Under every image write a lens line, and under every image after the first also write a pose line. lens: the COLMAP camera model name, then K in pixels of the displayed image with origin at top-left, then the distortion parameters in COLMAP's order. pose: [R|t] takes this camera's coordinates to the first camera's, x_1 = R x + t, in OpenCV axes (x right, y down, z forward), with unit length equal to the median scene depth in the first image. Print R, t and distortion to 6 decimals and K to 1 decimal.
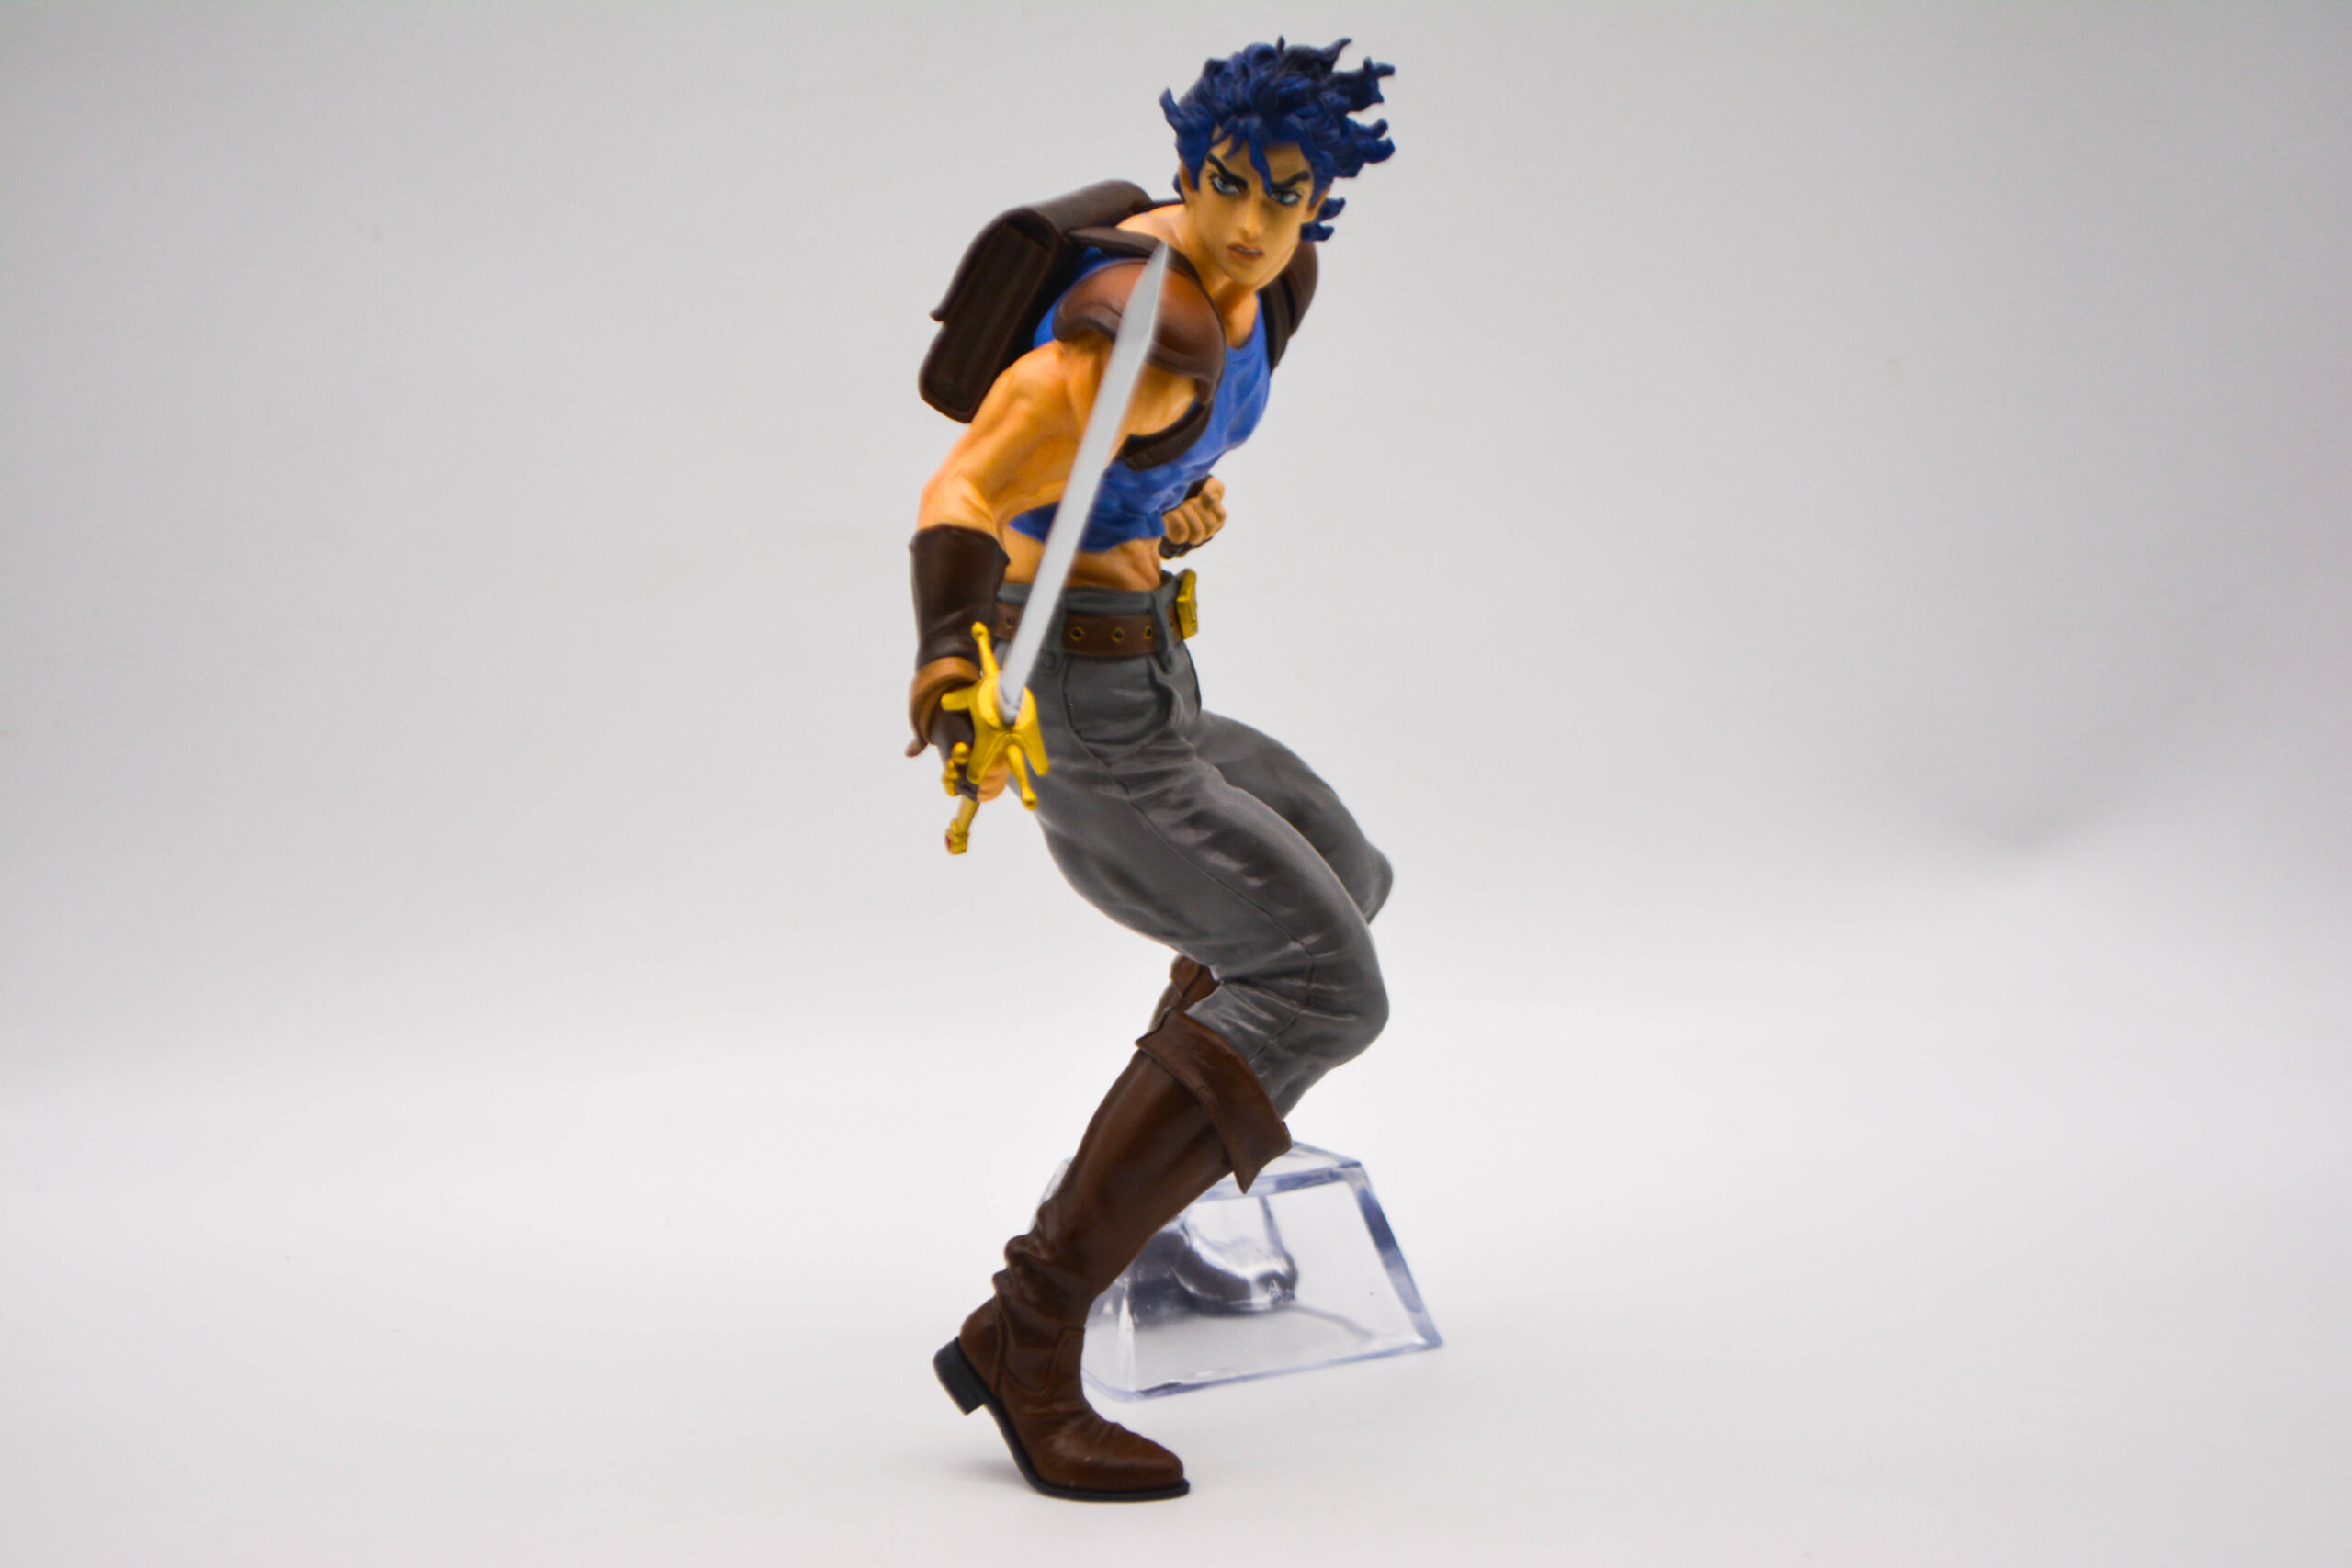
lens RADIAL K [[5648.4, 0, 1187.0], [0, 5648.4, 789.9], [0, 0, 1]] dist [0.163190, 0.000000]
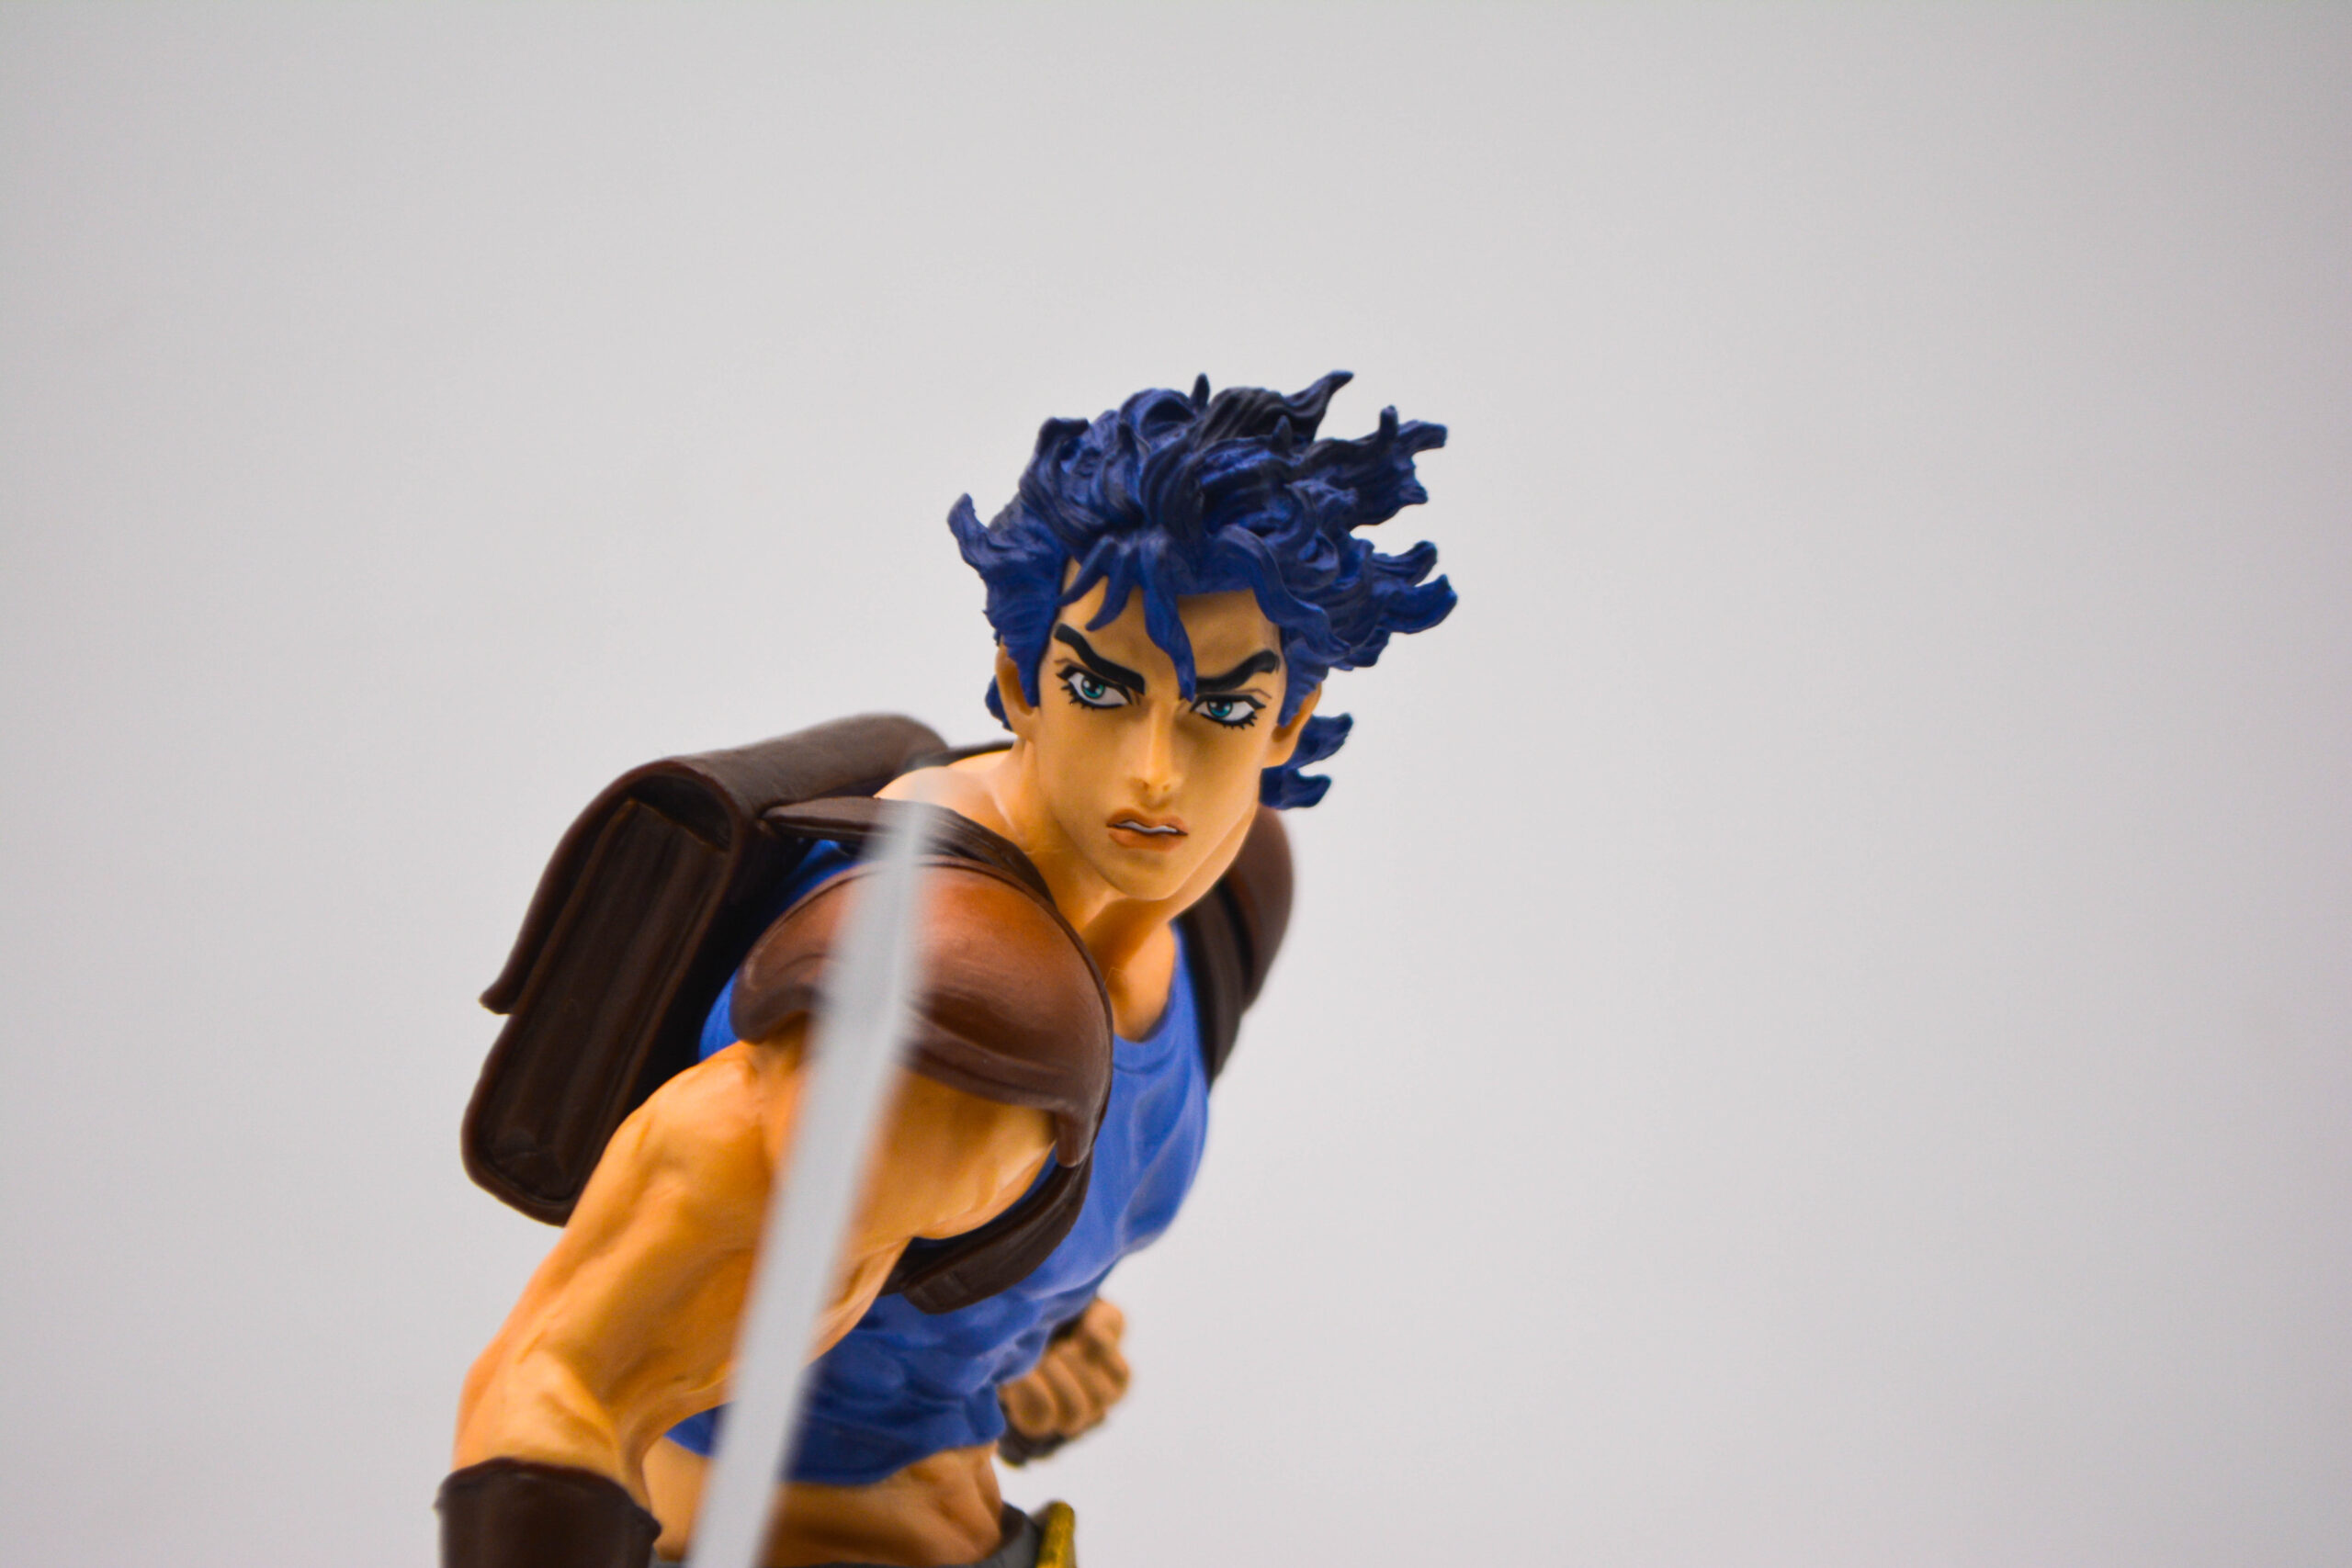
lens RADIAL K [[5648.4, 0, 1178.2], [0, 5648.4, 791.0], [0, 0, 1]] dist [0.163190, 0.000000]
pose [[0.998896, -0.043941, 0.016634, 0.005405], [0.045659, 0.991344, -0.123099, -0.041232], [-0.011081, 0.123722, 0.992255, 0.539503]]
